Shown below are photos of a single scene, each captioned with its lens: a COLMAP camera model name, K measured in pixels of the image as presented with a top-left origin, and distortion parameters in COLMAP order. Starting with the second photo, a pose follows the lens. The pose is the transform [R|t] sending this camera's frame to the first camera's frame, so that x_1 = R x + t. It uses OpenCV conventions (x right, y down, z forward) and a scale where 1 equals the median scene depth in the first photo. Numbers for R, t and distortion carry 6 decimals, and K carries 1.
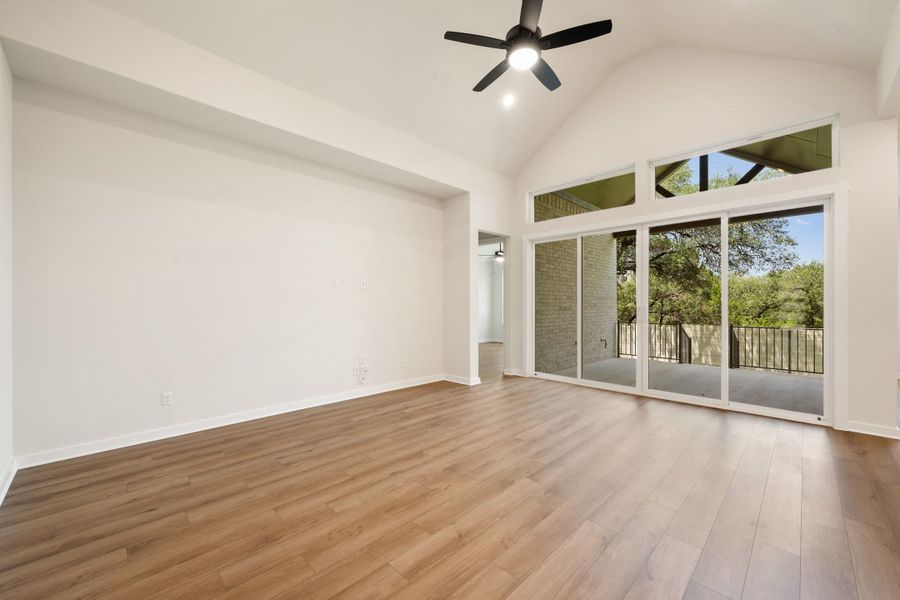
lens RADIAL K [[355.3, 0, 448.7], [0, 355.3, 304.2], [0, 0, 1]] dist [-0.002987, -0.000362]
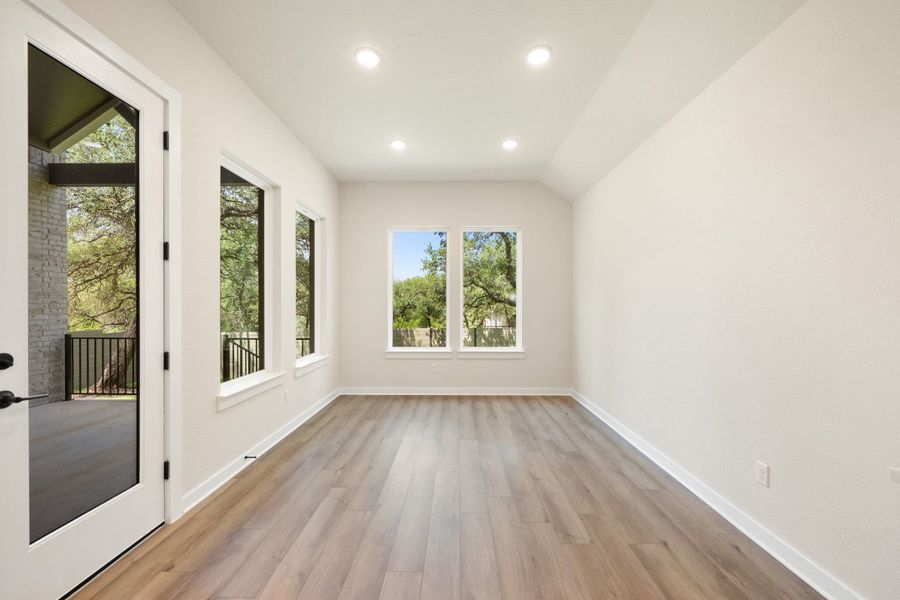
lens RADIAL K [[358.6, 0, 452.3], [0, 358.6, 307.2], [0, 0, 1]] dist [-0.002101, -0.000116]
pose [[0.714358, -0.002782, 0.699774, 0.988038], [-0.001956, 0.999980, 0.005972, -0.003466], [-0.699777, -0.005635, 0.714339, 0.330925]]
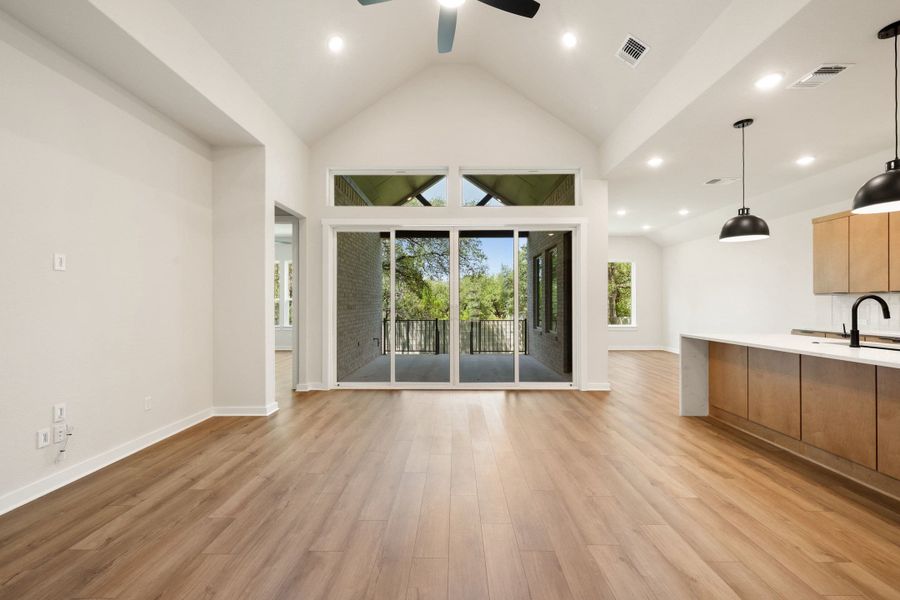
lens RADIAL K [[356.4, 0, 451.5], [0, 356.4, 301.2], [0, 0, 1]] dist [-0.000820, 0.000004]
pose [[0.712812, 0.002719, 0.701350, -0.199886], [0.000358, 0.999991, -0.004240, 0.000947], [-0.701355, 0.003273, 0.712805, 0.253000]]
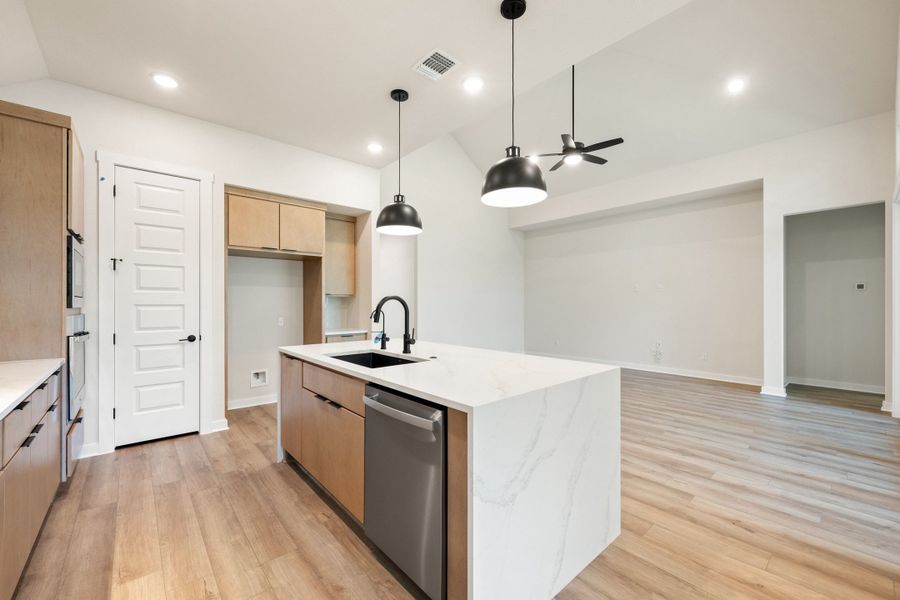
lens RADIAL K [[363.3, 0, 450.0], [0, 363.3, 300.0], [0, 0, 1]] dist [-0.001653, 0.000318]
pose [[-0.062457, -0.004335, -0.998038, 1.153073], [0.001243, 0.999989, -0.004421, -0.004484], [0.998047, -0.001517, -0.062451, 0.301902]]
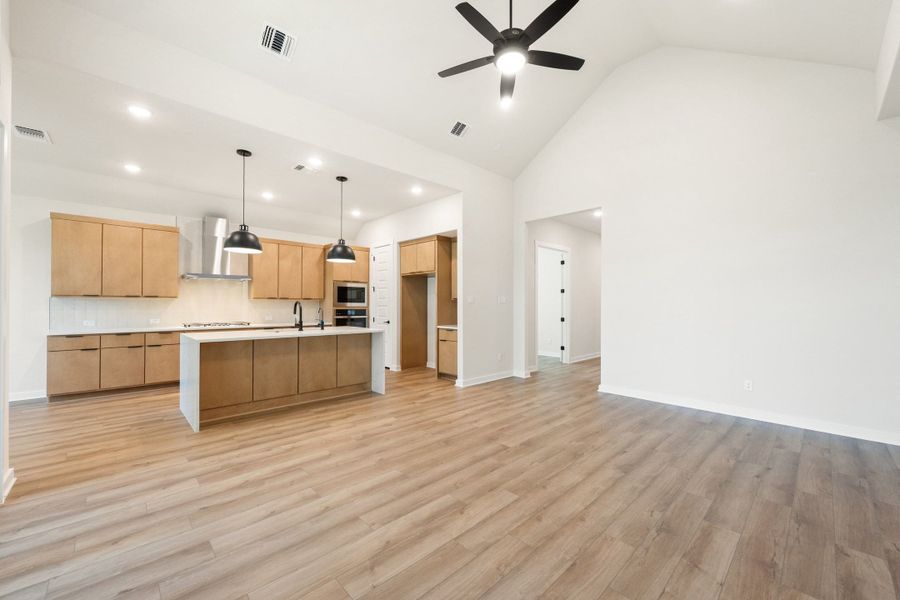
lens RADIAL K [[355.3, 0, 448.7], [0, 355.3, 304.2], [0, 0, 1]] dist [-0.002987, -0.000362]
pose [[-0.999702, -0.002038, 0.024331, 0.209776], [-0.002149, 0.999987, -0.004544, 0.000801], [-0.024321, -0.004595, -0.999694, 1.166338]]
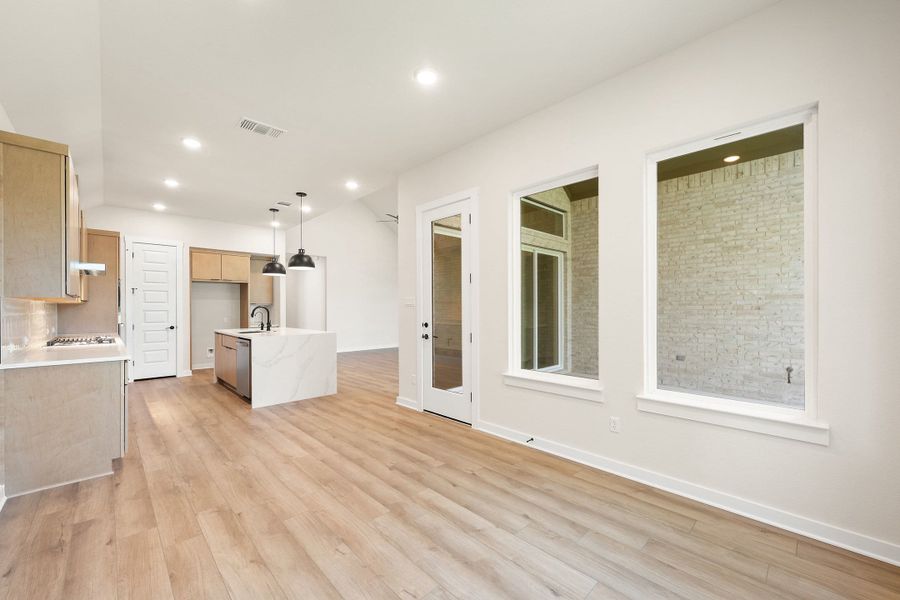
lens RADIAL K [[358.6, 0, 452.3], [0, 358.6, 307.2], [0, 0, 1]] dist [-0.002101, -0.000116]
pose [[-0.014322, -0.000212, -0.999897, 1.816197], [0.006720, 0.999977, -0.000308, -0.003564], [0.999875, -0.006724, -0.014321, 0.833422]]
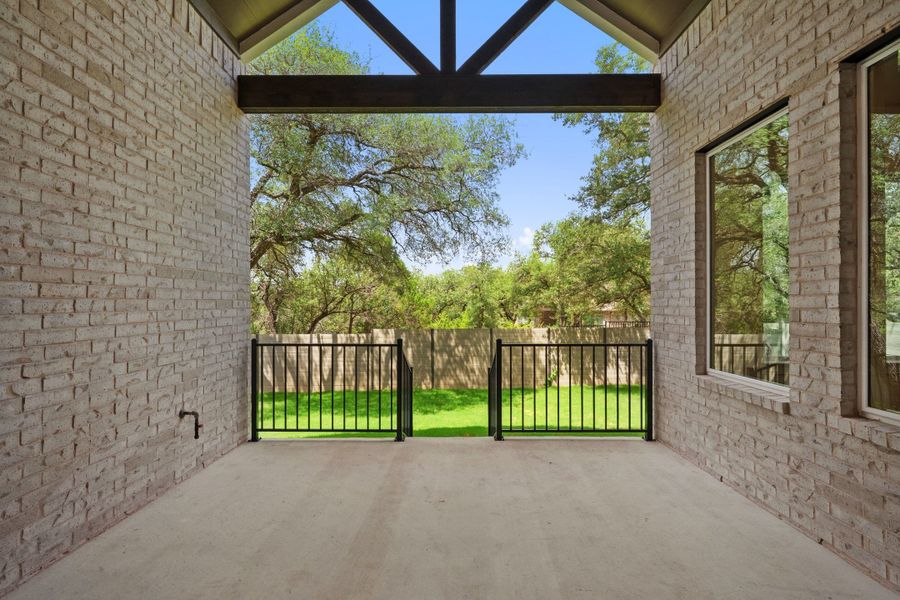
lens RADIAL K [[402.7, 0, 450.0], [0, 402.7, 300.0], [0, 0, 1]] dist [0.001565, 0.000237]
pose [[0.707349, 0.002510, 0.706860, 0.626582], [0.003268, 0.999971, -0.006821, 0.017107], [-0.706857, 0.007135, 0.707321, 1.081055]]
